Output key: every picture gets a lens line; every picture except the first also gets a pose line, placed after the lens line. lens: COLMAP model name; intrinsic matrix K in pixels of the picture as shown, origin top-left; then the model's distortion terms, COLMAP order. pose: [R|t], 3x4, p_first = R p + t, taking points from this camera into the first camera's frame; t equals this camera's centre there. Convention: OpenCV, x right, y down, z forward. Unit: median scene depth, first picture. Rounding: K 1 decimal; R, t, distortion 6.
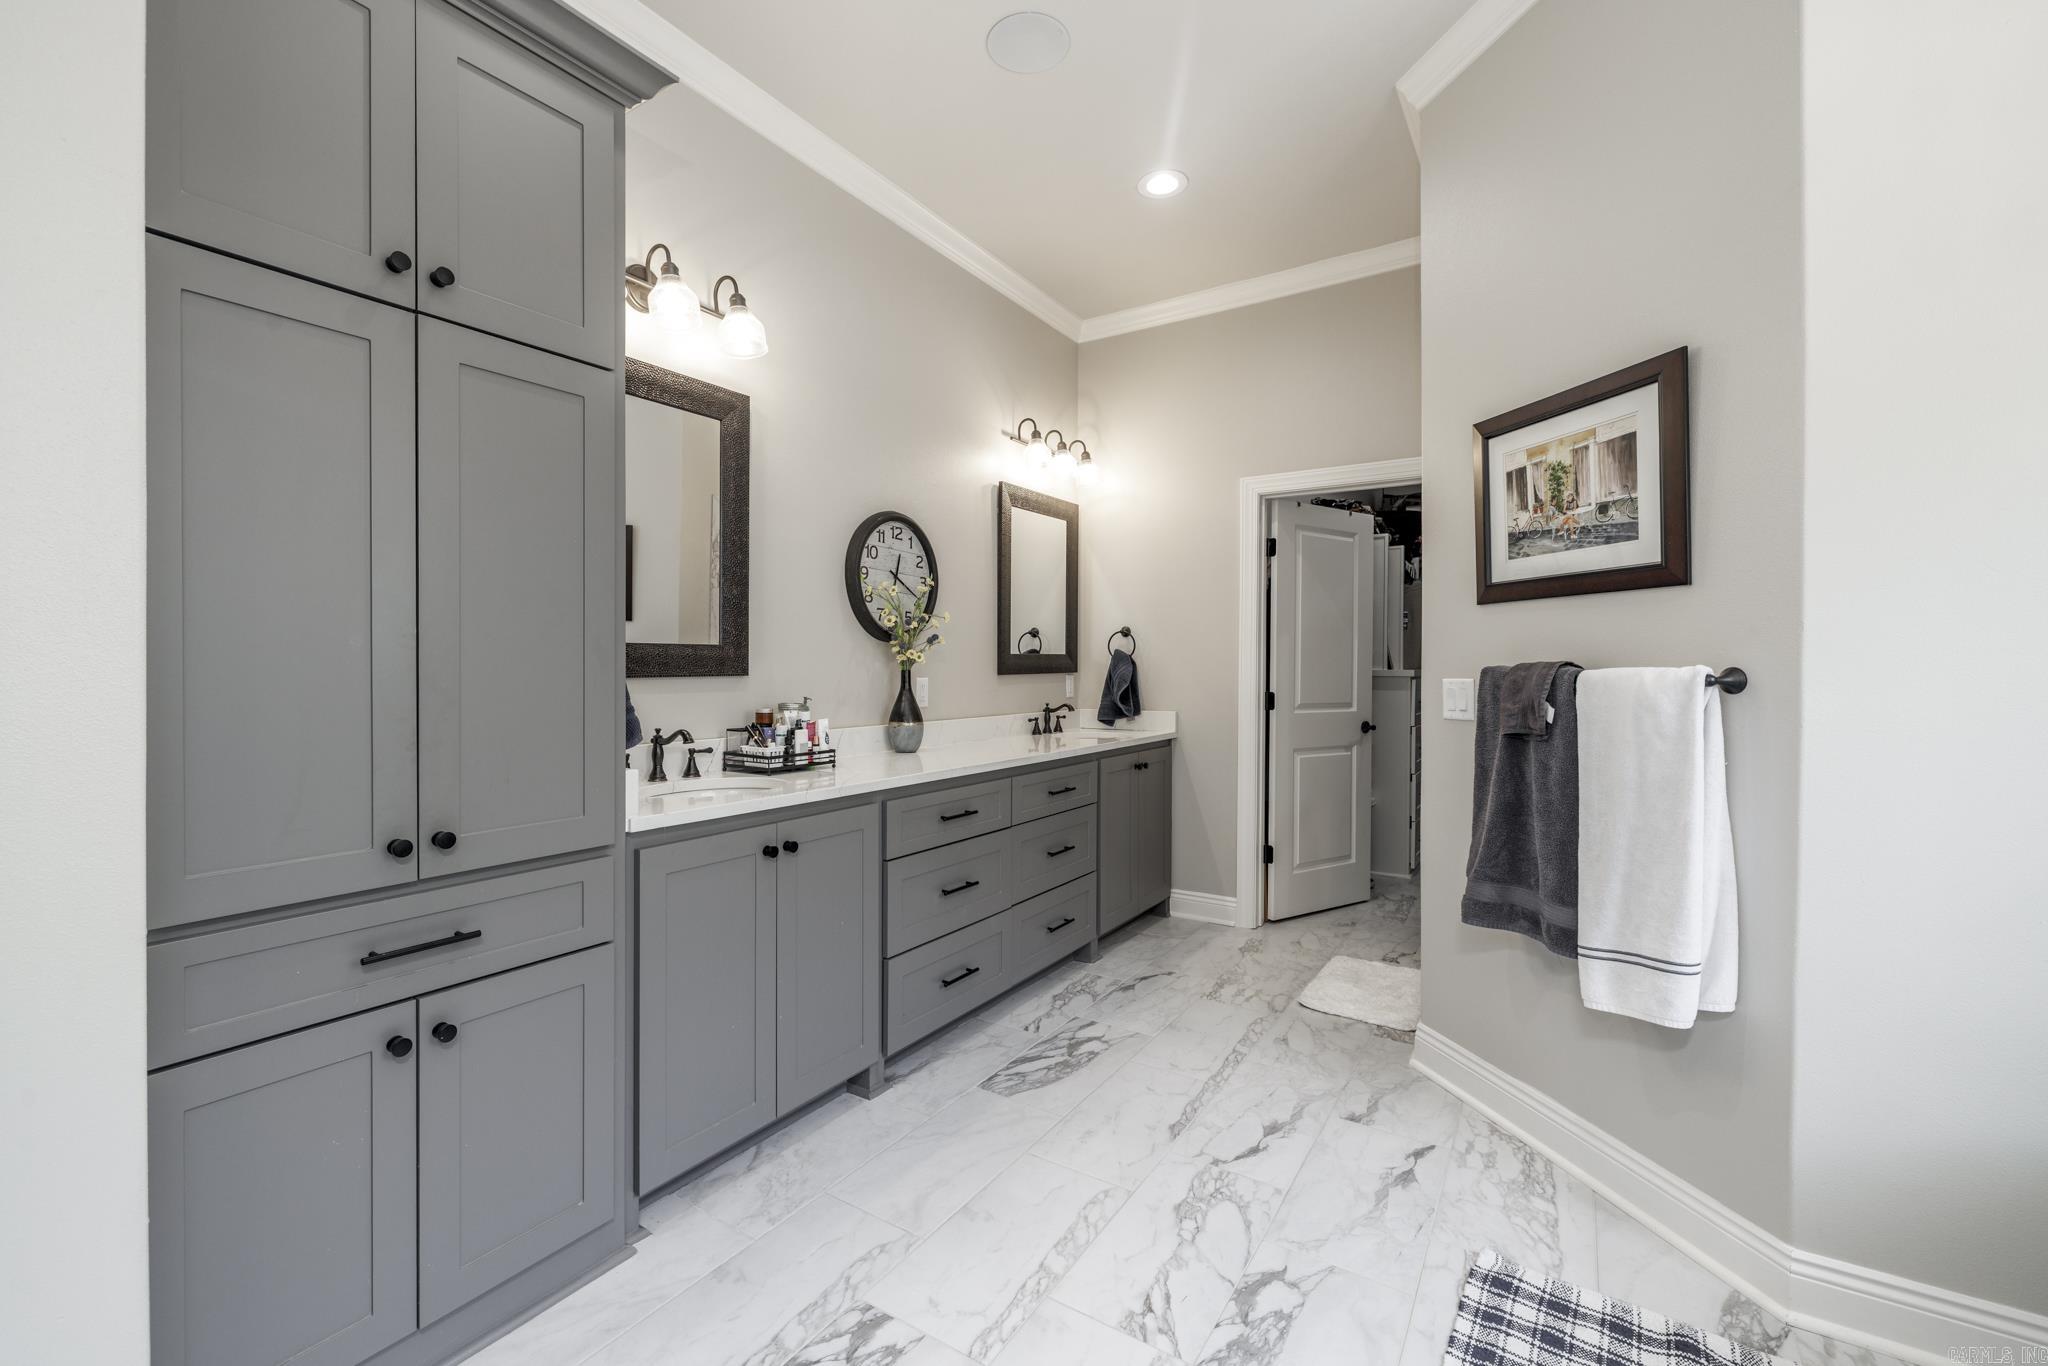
lens RADIAL K [[890.6, 0, 1021.4], [0, 890.6, 671.8], [0, 0, 1]] dist [0.001898, 0.000790]
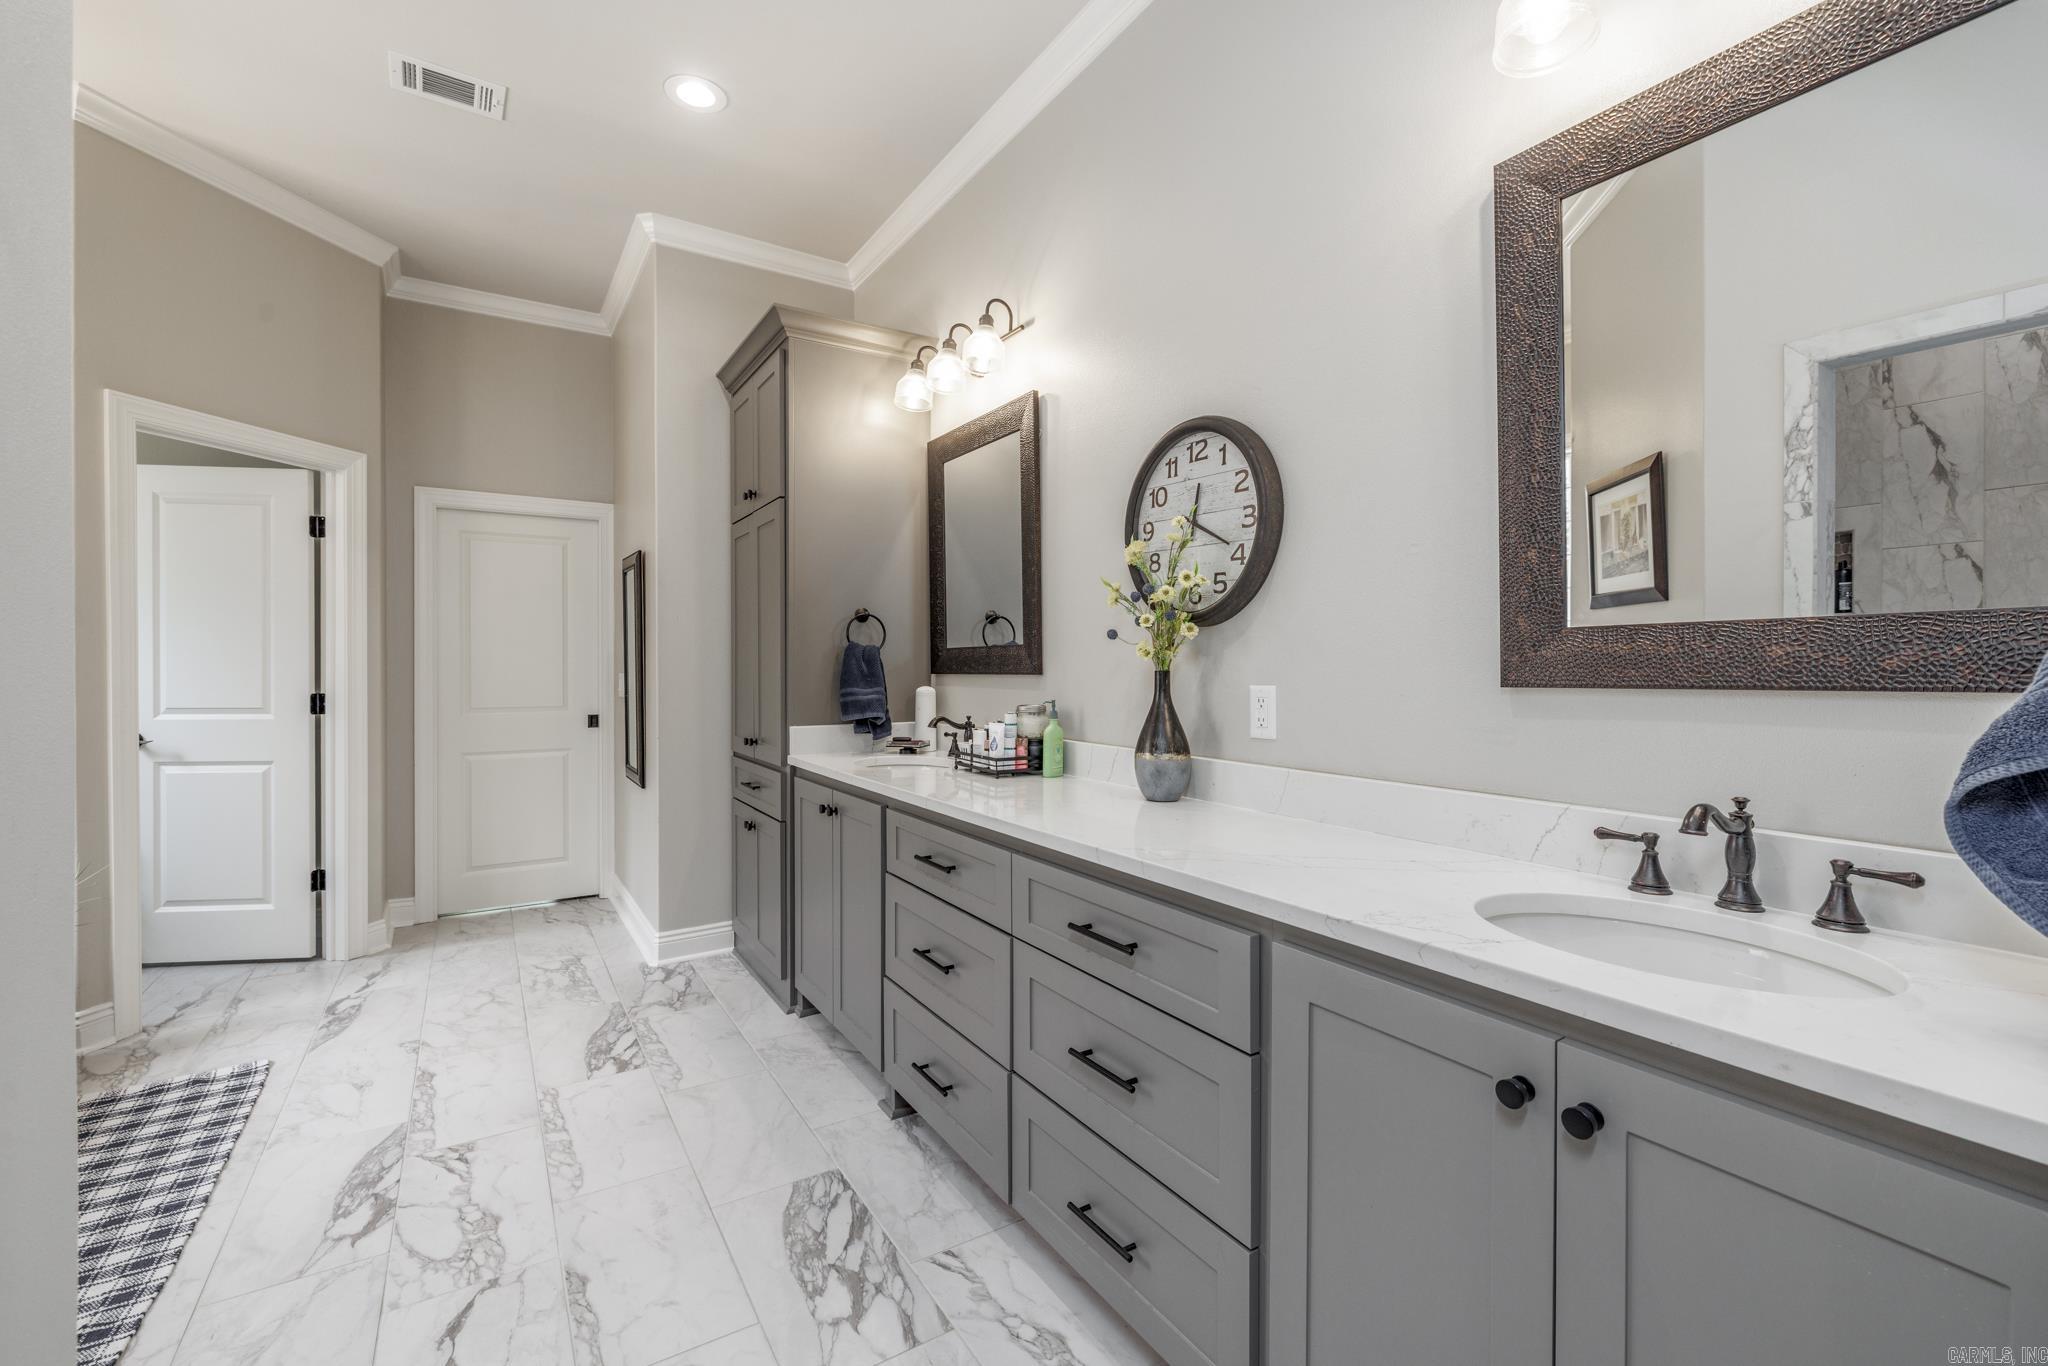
lens RADIAL K [[890.6, 0, 1024.7], [0, 890.6, 673.6], [0, 0, 1]] dist [0.001898, 0.000790]
pose [[-0.449983, 0.007796, -0.893003, 0.620295], [-0.003907, 0.999935, 0.010699, -0.008588], [0.893028, 0.008303, -0.449924, 1.544310]]
